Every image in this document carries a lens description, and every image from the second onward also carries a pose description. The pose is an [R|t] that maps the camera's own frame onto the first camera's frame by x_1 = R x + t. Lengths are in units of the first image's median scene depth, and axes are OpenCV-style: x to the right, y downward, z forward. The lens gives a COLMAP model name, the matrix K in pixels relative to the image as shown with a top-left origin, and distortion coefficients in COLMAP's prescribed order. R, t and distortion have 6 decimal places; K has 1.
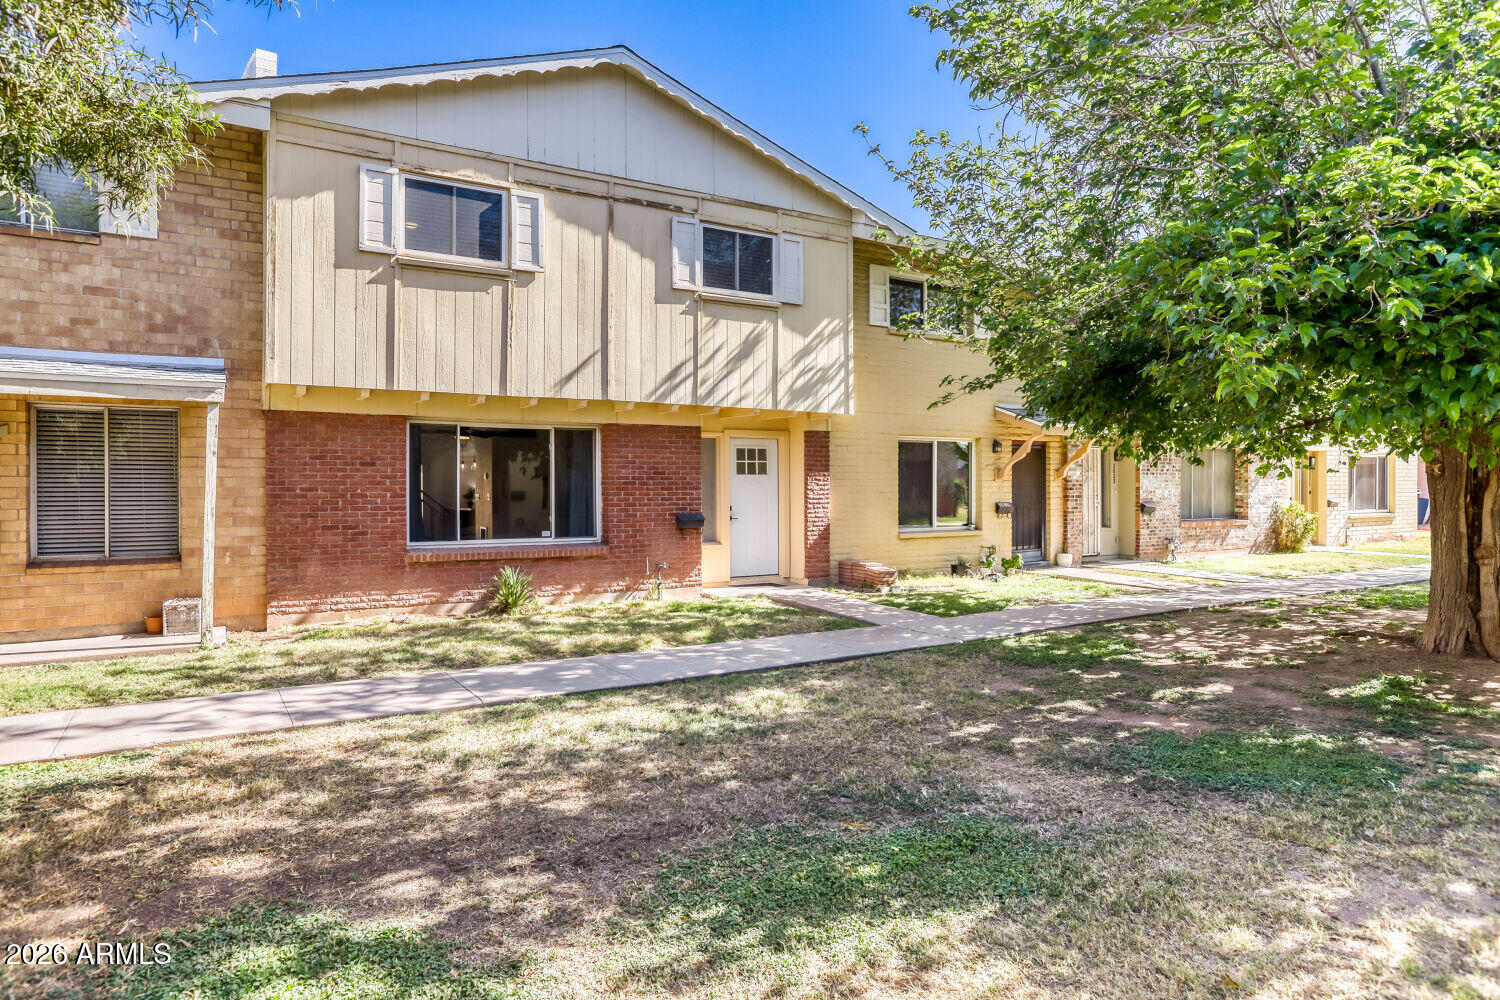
lens RADIAL K [[918.0, 0, 750.6], [0, 918.0, 490.1], [0, 0, 1]] dist [0.006578, 0.000818]
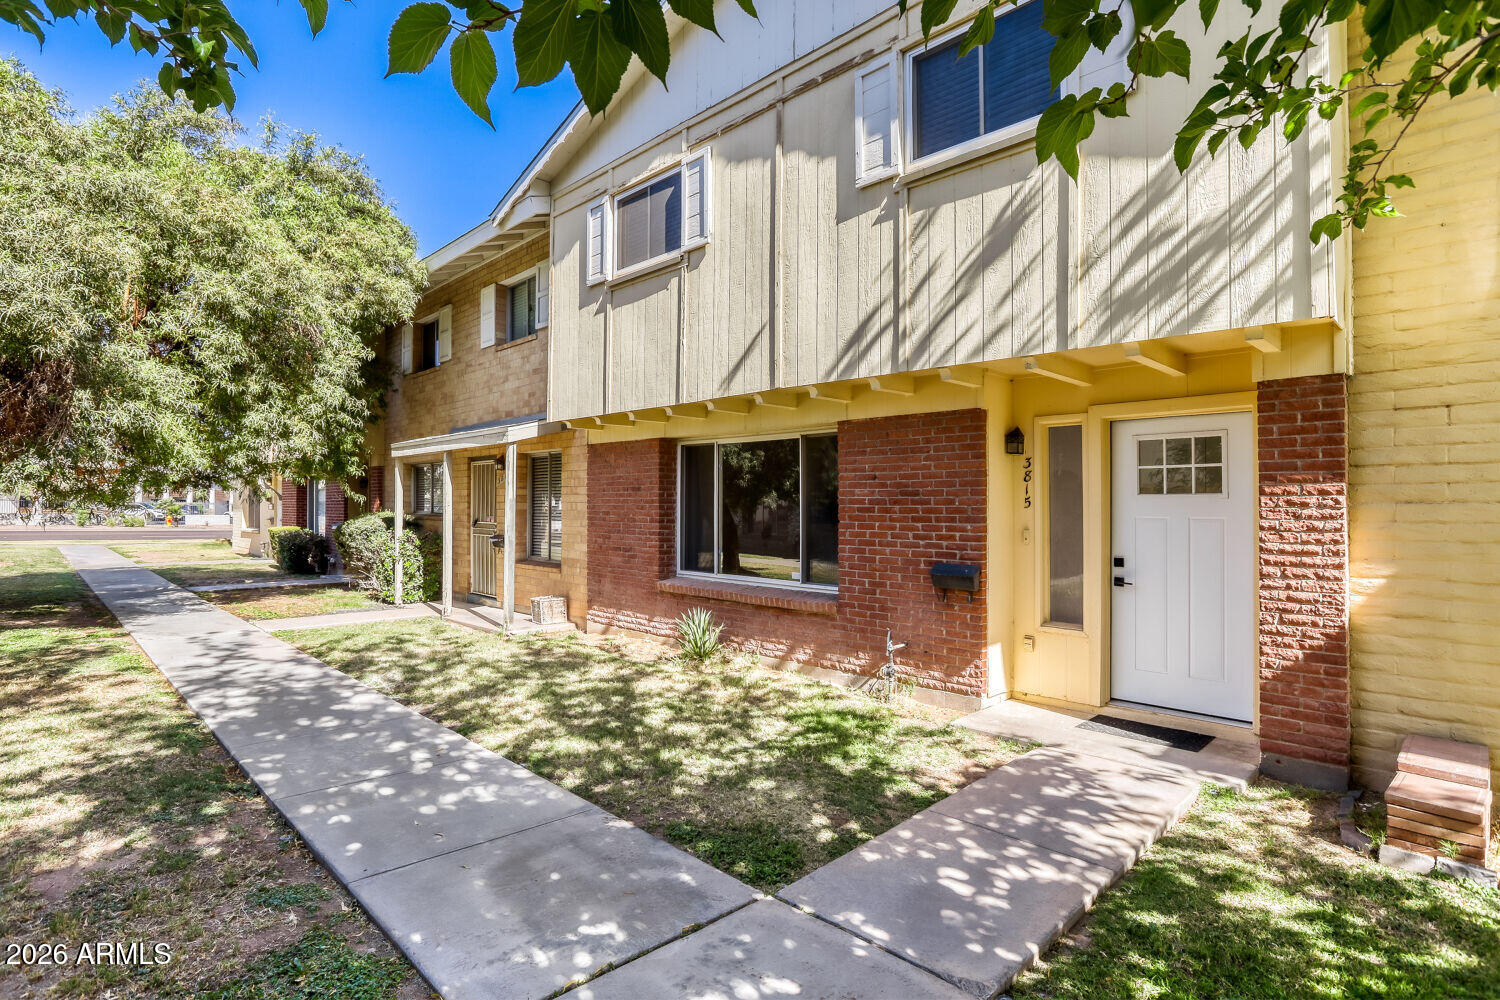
lens RADIAL K [[770.6, 0, 746.9], [0, 770.6, 496.8], [0, 0, 1]] dist [0.005005, 0.004940]
pose [[0.217633, -0.014085, -0.975929, 0.398832], [-0.016541, 0.999699, -0.018117, -0.005622], [0.975890, 0.020085, 0.217335, 0.827521]]
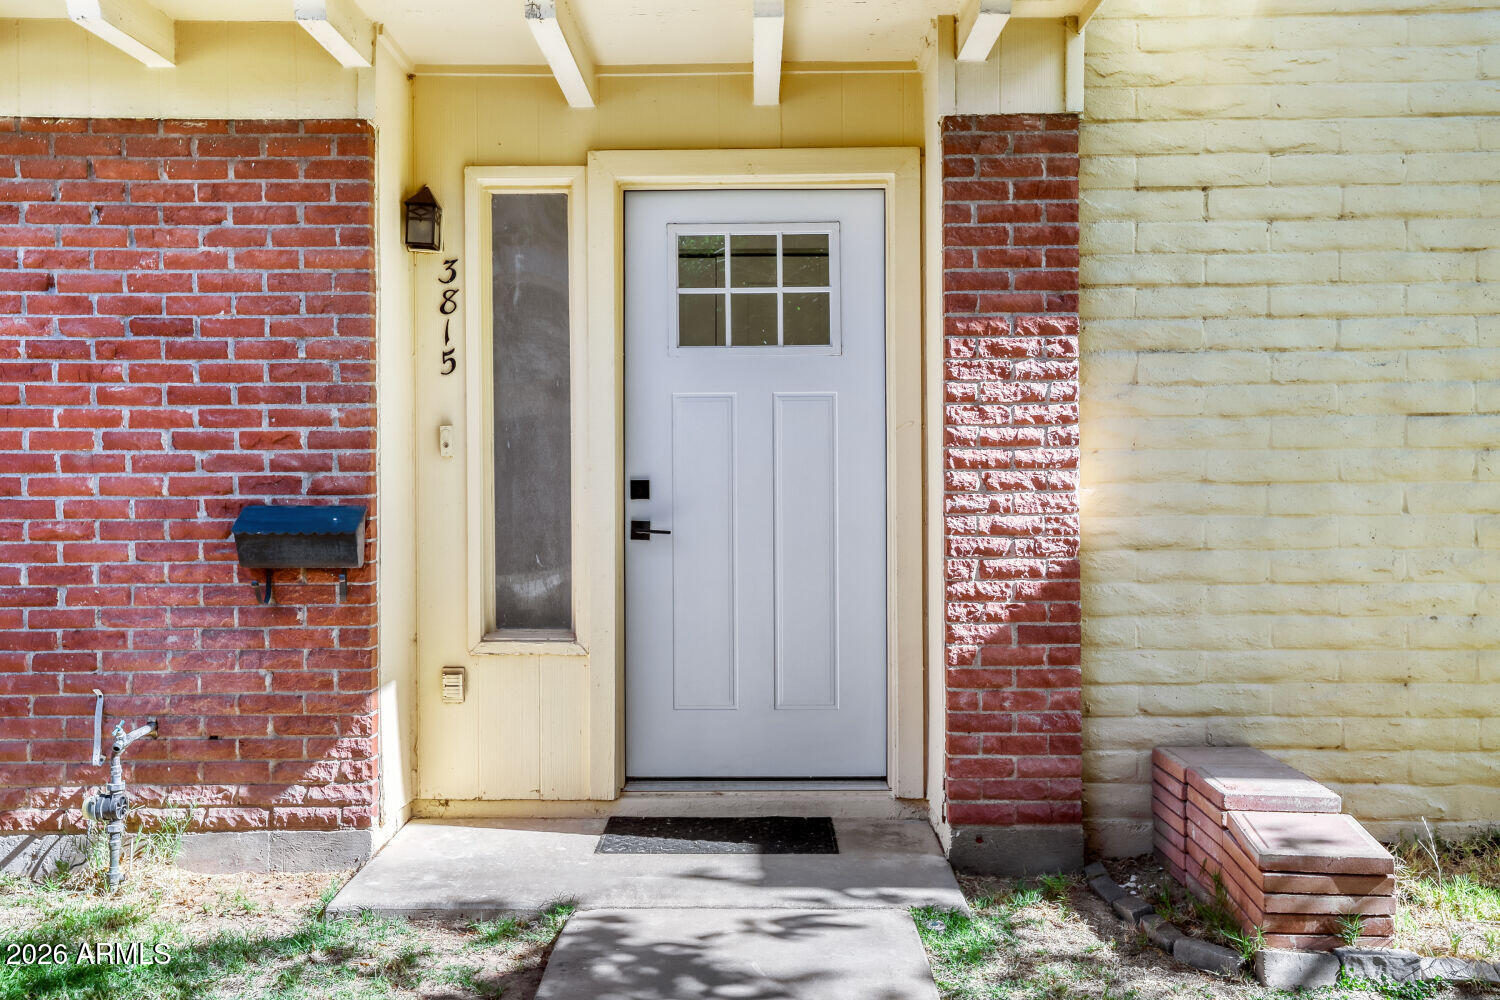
lens RADIAL K [[1422.3, 0, 752.6], [0, 1422.3, 462.0], [0, 0, 1]] dist [0.035236, 0.000000]
pose [[0.837046, -0.007728, -0.547078, 0.235364], [-0.002323, 0.999841, -0.017678, 0.022328], [0.547127, 0.016068, 0.836895, 0.824260]]
